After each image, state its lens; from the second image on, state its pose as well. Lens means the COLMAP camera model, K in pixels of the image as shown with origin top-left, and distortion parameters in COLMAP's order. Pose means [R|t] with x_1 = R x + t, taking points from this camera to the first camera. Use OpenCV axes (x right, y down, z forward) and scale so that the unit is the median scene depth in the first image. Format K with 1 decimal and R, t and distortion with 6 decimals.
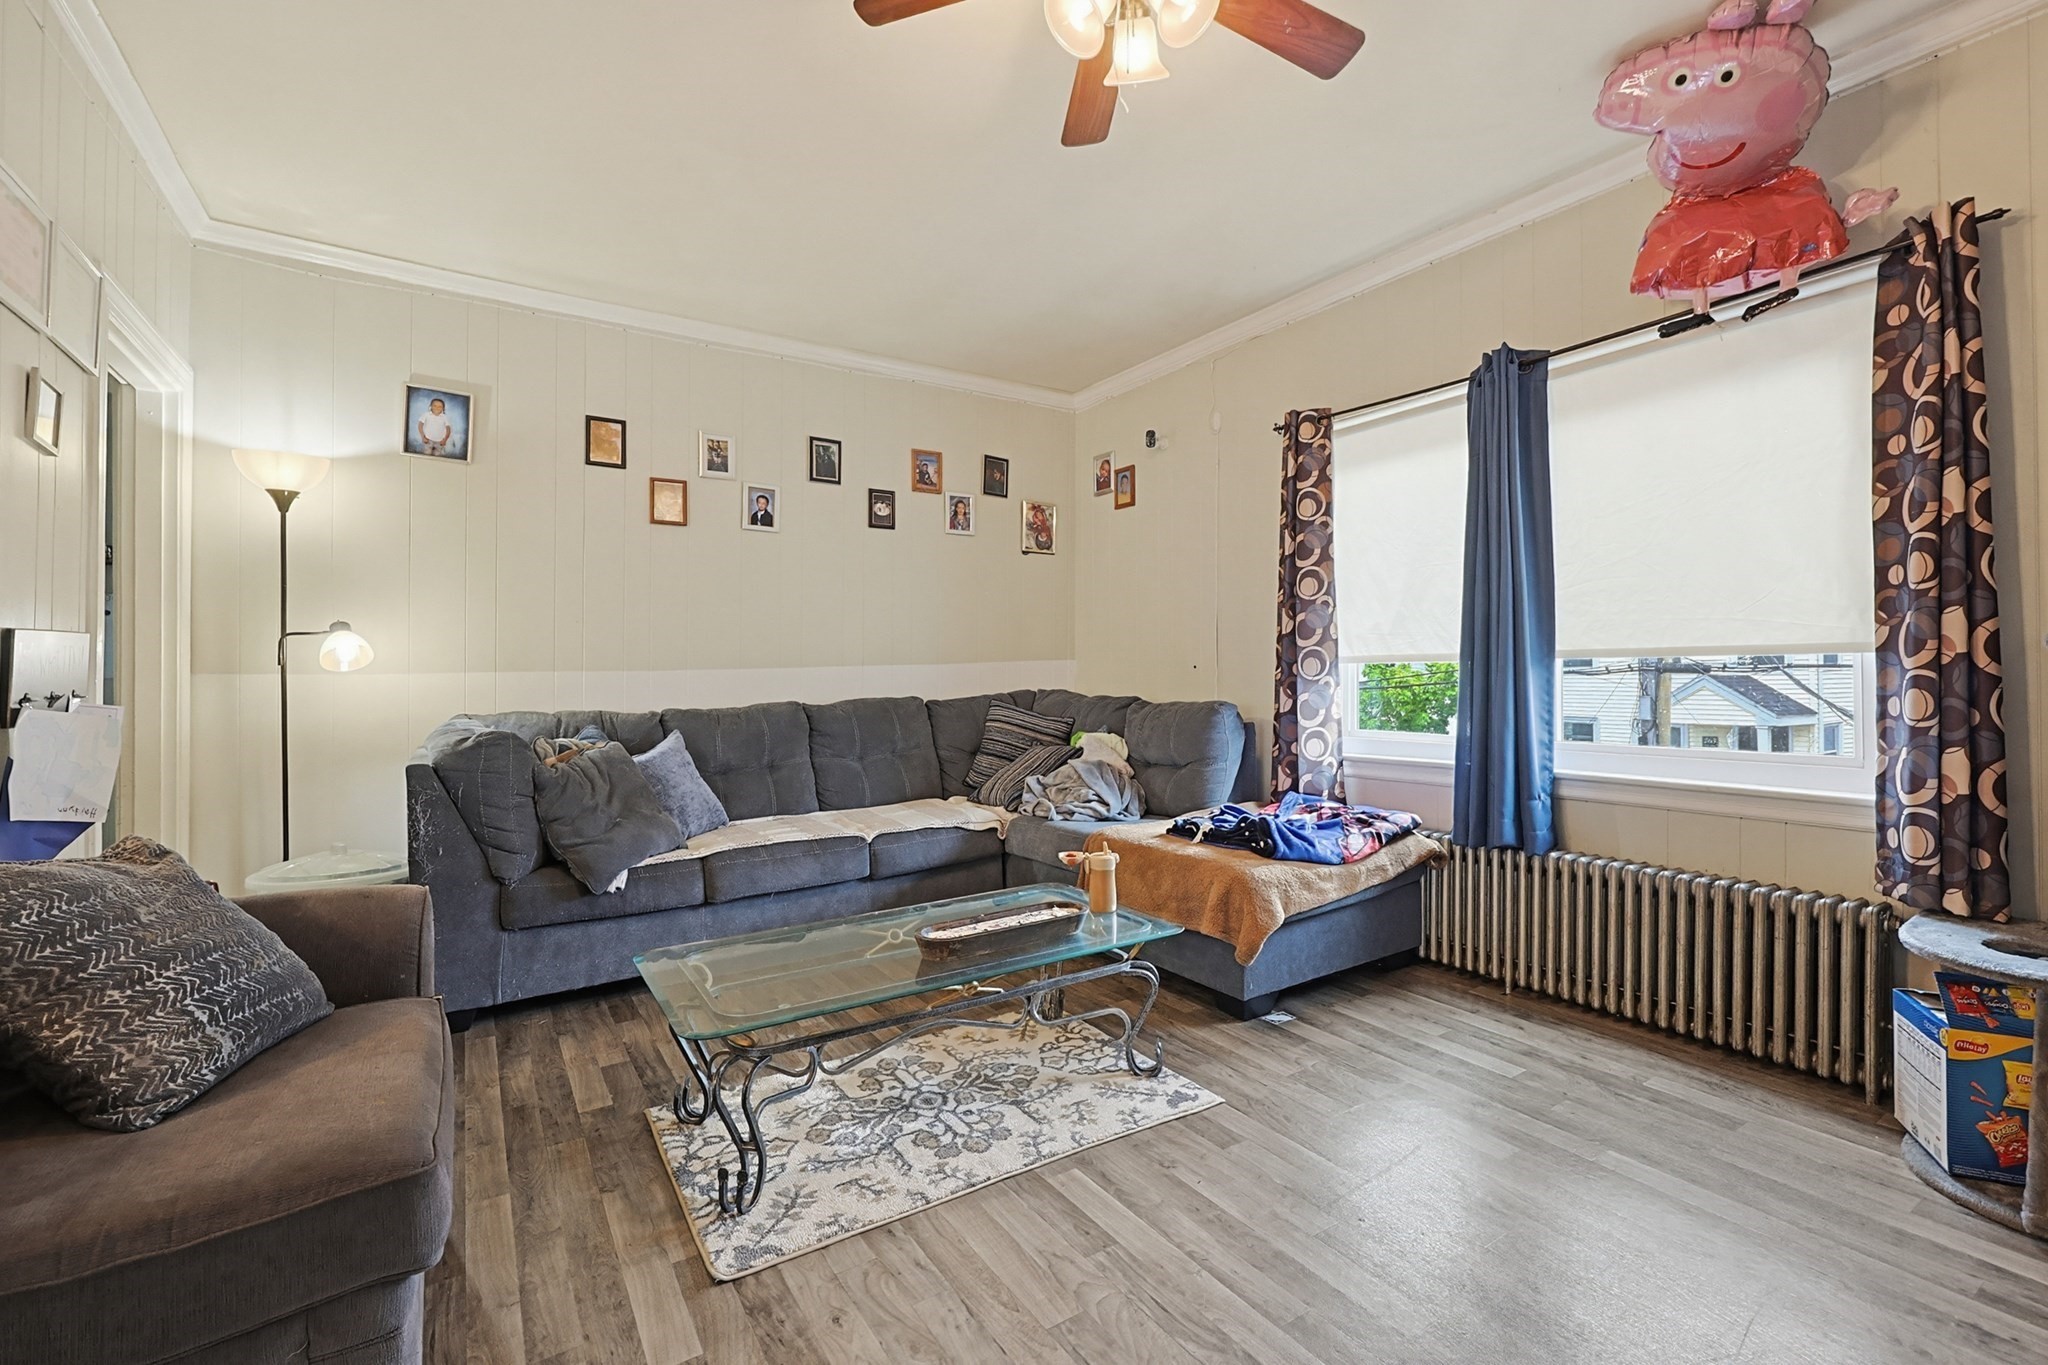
lens RADIAL K [[886.2, 0, 1025.3], [0, 886.2, 674.7], [0, 0, 1]] dist [-0.006128, -0.000172]
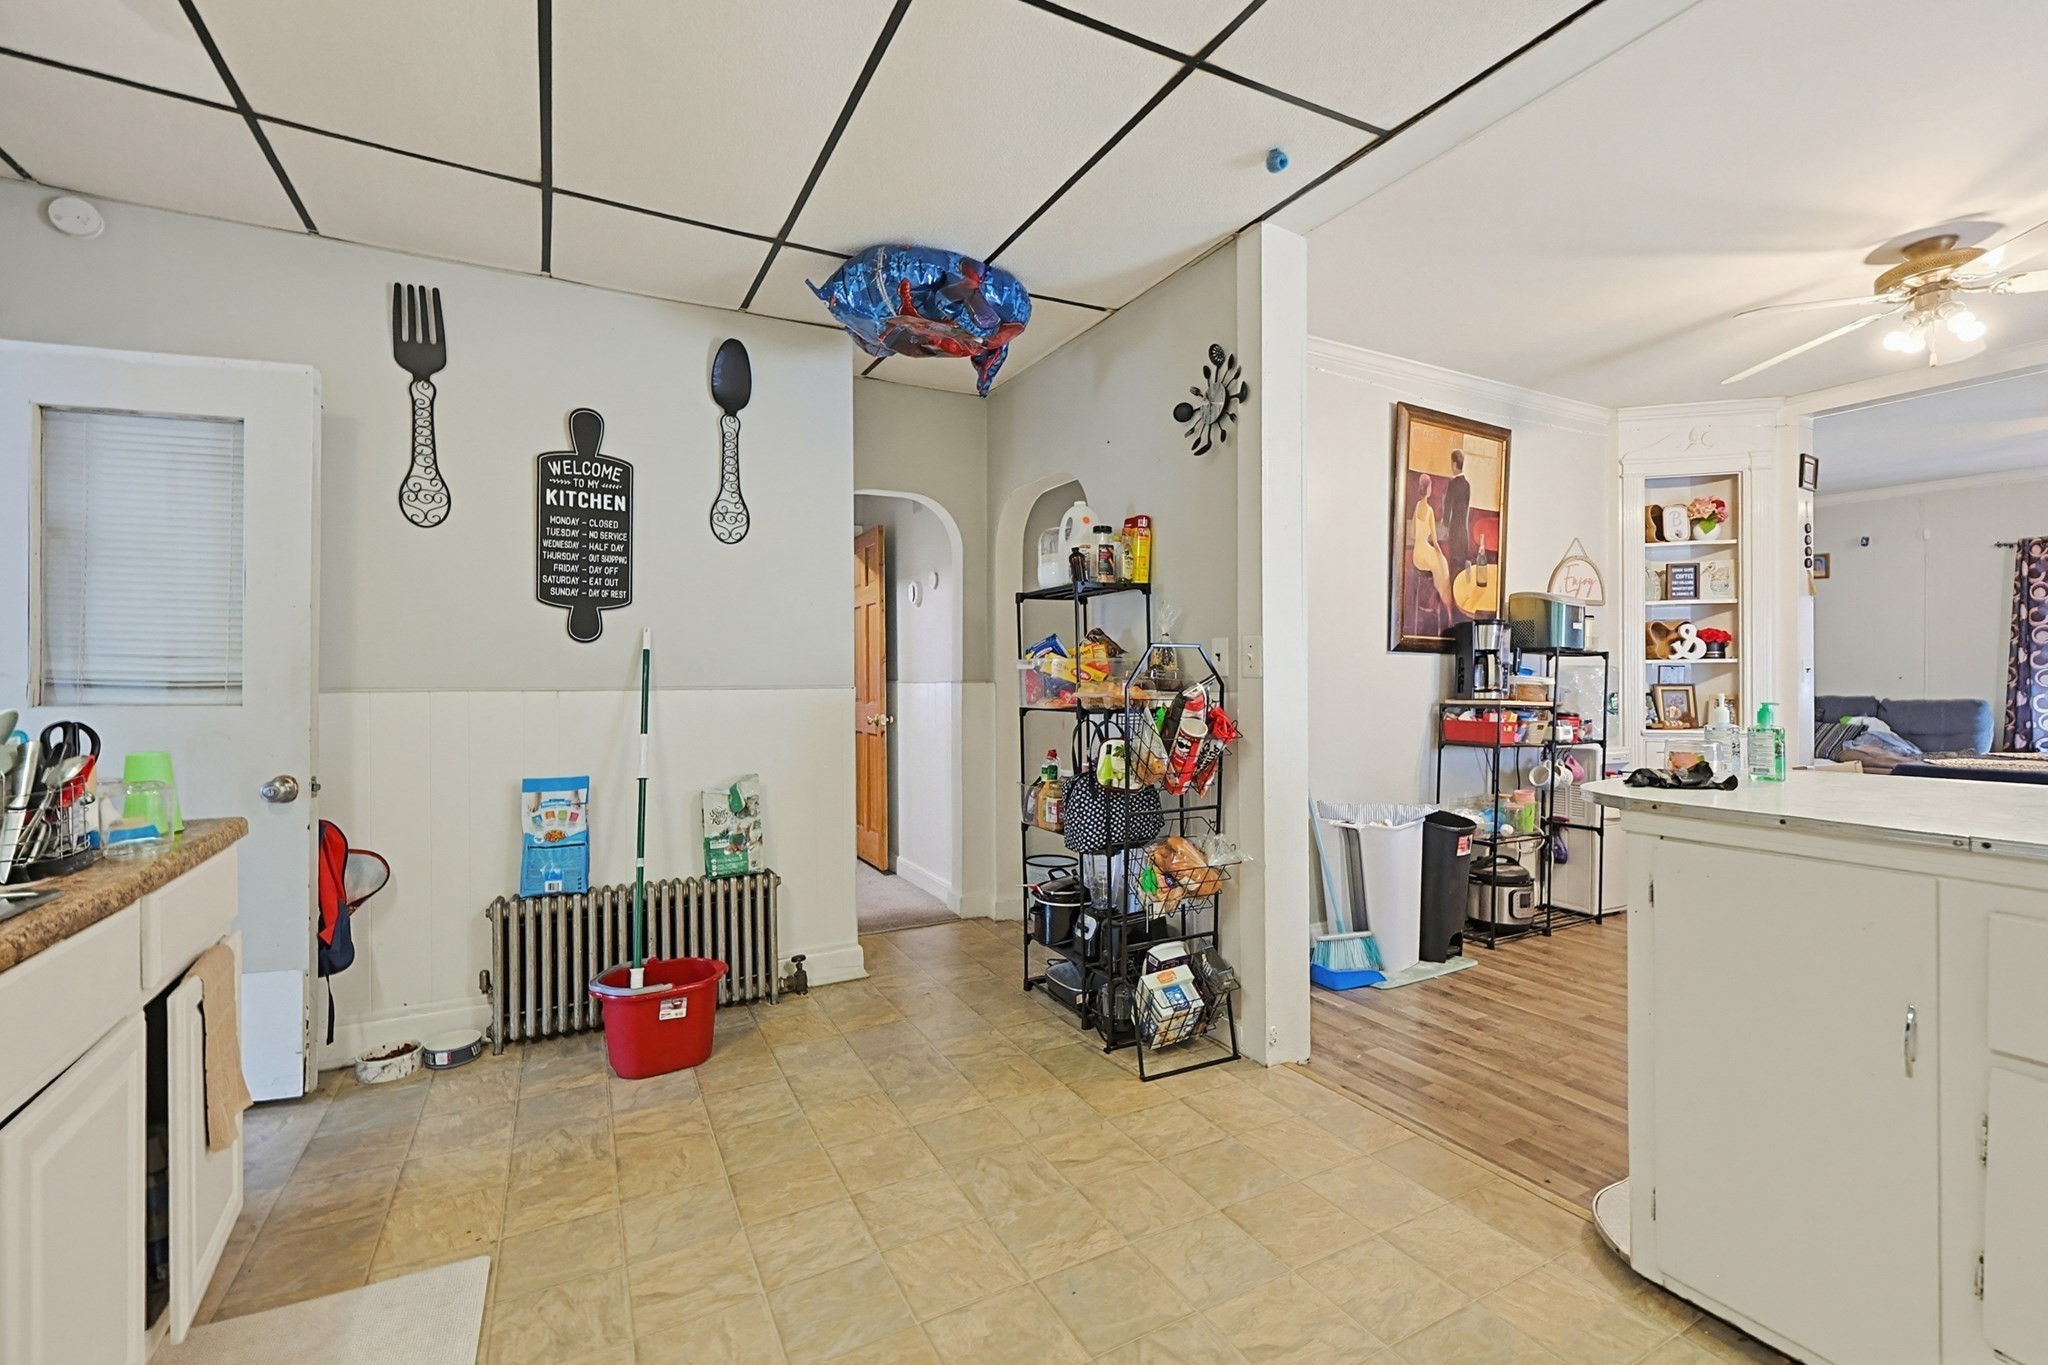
lens RADIAL K [[886.2, 0, 1022.4], [0, 886.2, 682.9], [0, 0, 1]] dist [-0.006128, -0.000172]
pose [[0.996161, -0.000045, -0.087545, -1.950275], [0.001135, 0.999922, 0.012406, -0.035100], [0.087538, -0.012458, 0.996083, -1.196972]]
